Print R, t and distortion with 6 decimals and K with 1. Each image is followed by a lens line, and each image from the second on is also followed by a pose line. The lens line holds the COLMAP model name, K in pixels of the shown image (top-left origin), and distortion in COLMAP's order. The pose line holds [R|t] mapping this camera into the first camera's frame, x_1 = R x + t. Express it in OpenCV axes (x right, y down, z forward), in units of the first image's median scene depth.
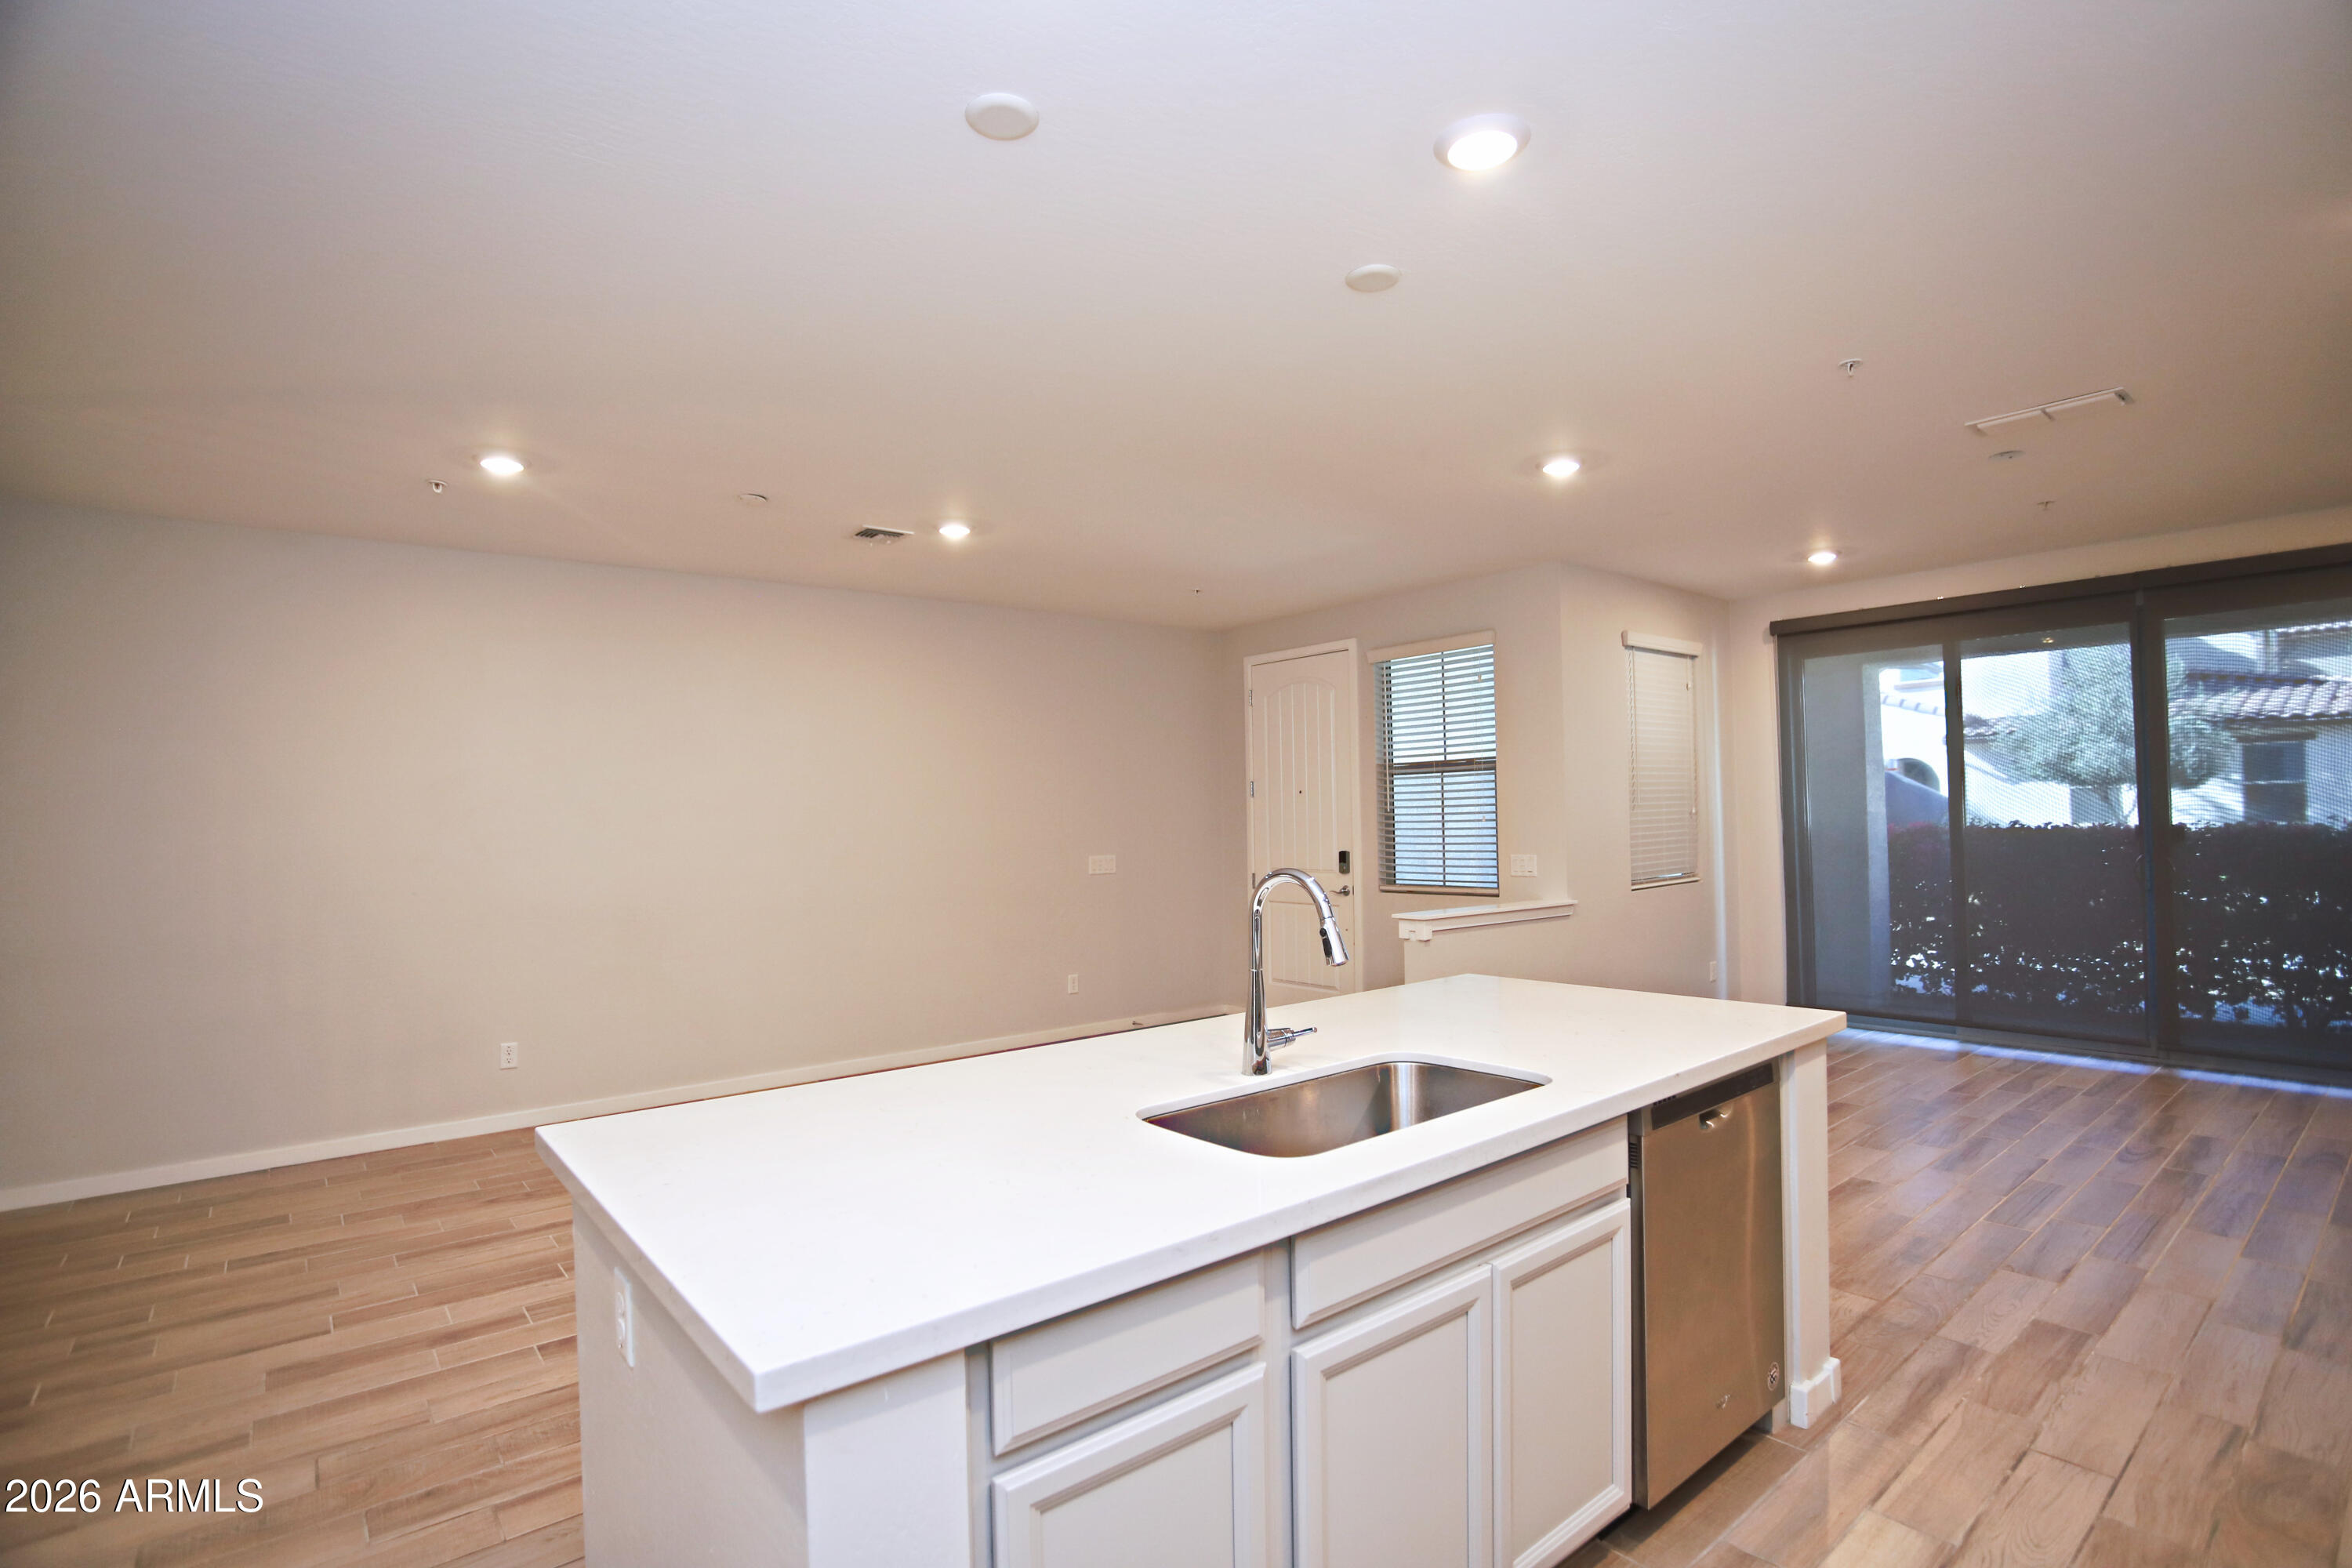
lens RADIAL K [[1132.8, 0, 1185.1], [0, 1132.8, 792.5], [0, 0, 1]] dist [-0.068447, 0.027736]
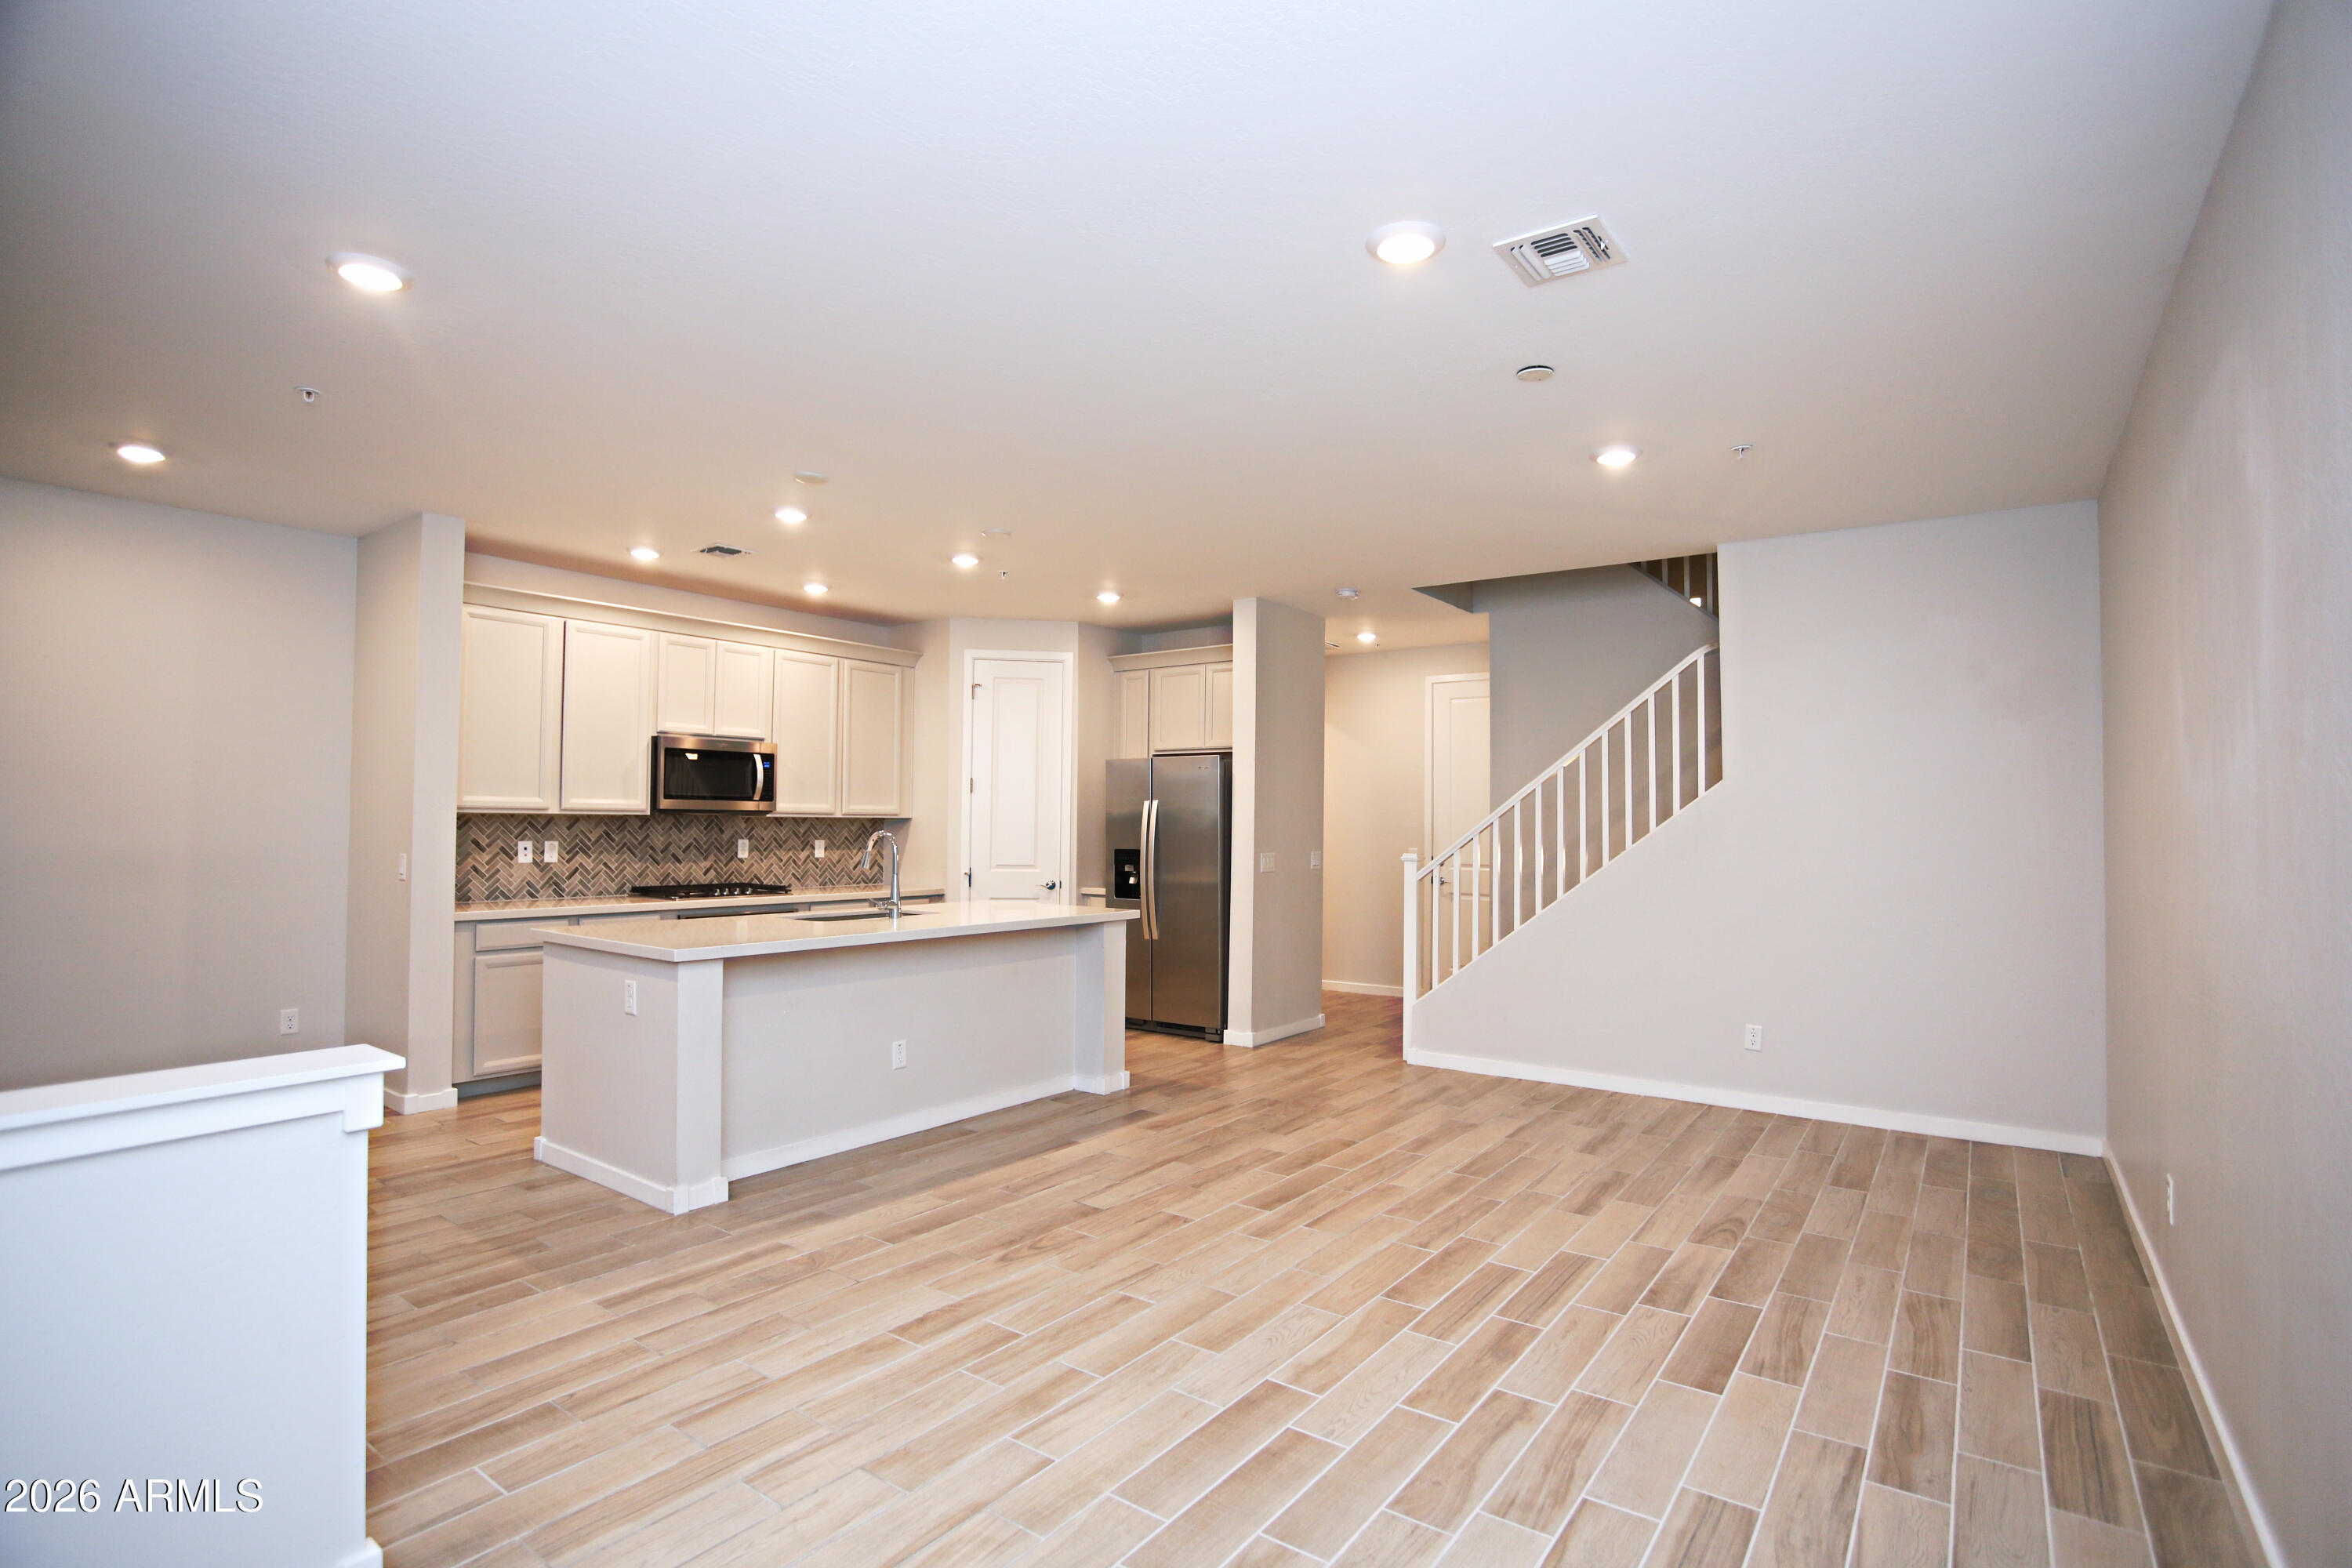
lens RADIAL K [[1132.8, 0, 1185.1], [0, 1132.8, 792.5], [0, 0, 1]] dist [-0.068447, 0.027736]
pose [[-0.968386, 0.005553, -0.249393, 0.023909], [0.017514, 0.998799, -0.045767, 0.039359], [0.248840, -0.048688, -0.967320, 1.296920]]
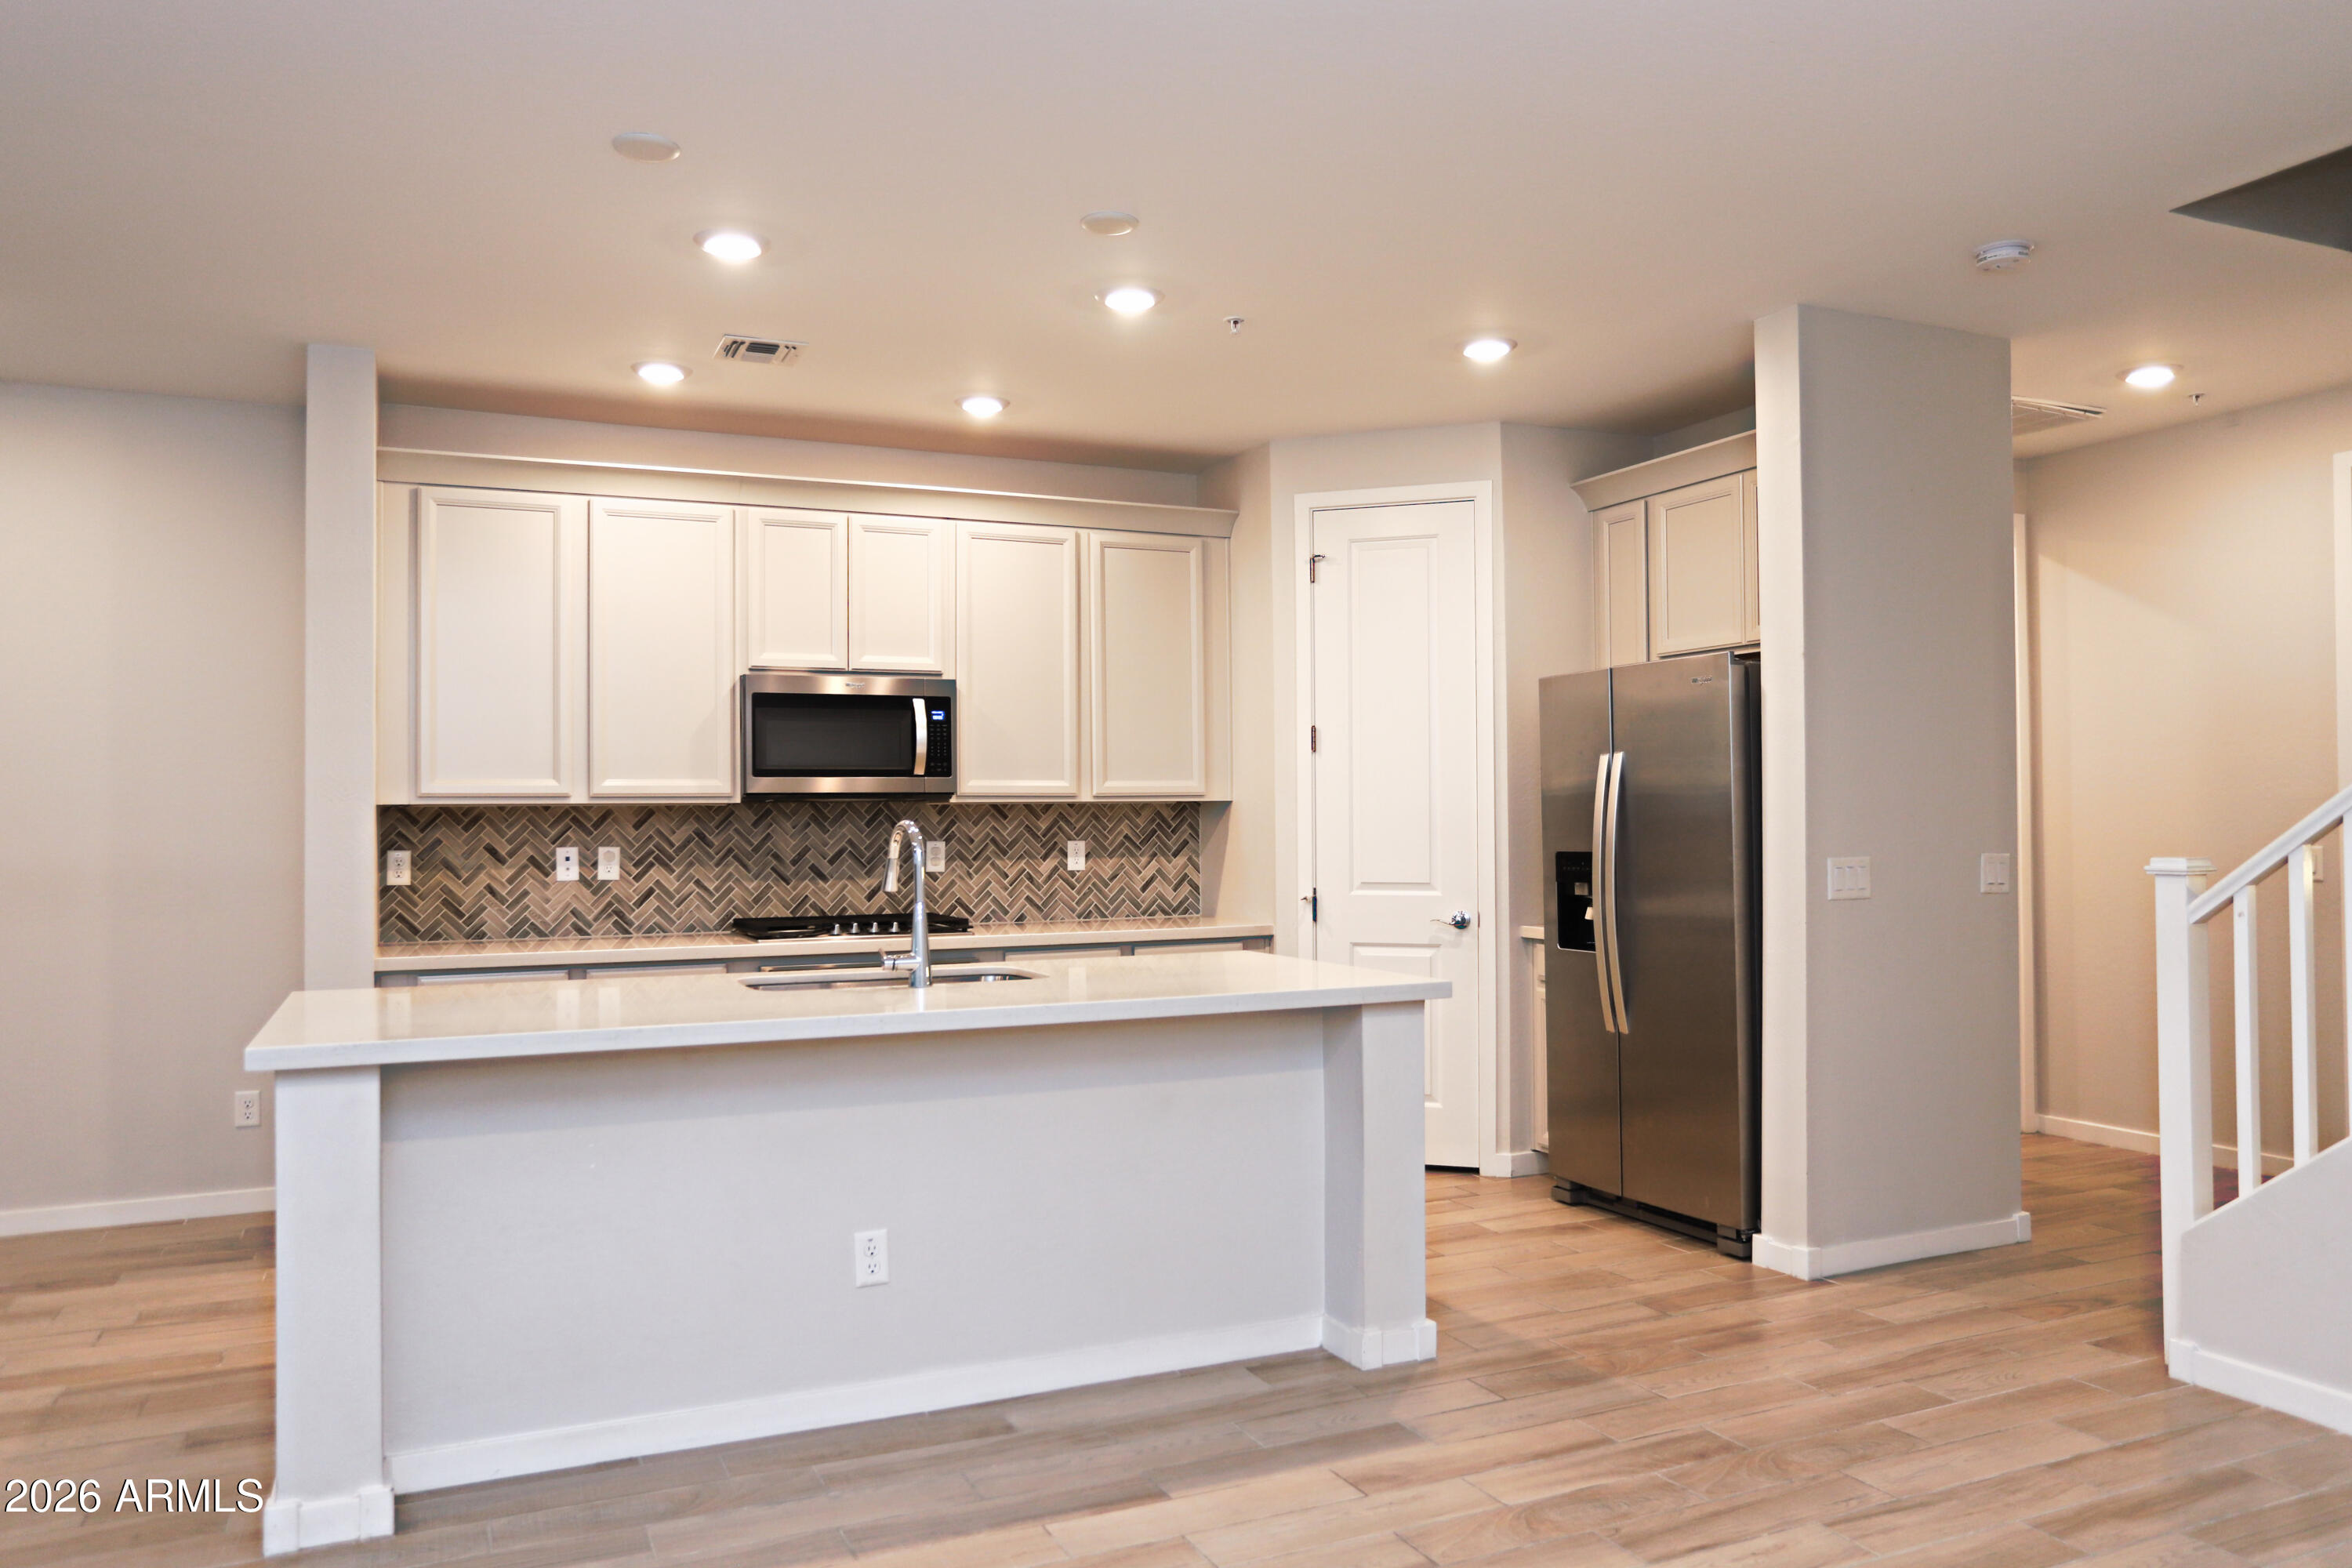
lens RADIAL K [[1645.7, 0, 1185.9], [0, 1645.7, 790.3], [0, 0, 1]] dist [-0.074888, 0.087748]
pose [[-0.966729, 0.034305, 0.253491, -0.253890], [0.023275, 0.998652, -0.046387, 0.046674], [-0.254740, -0.038944, -0.966225, 1.000437]]
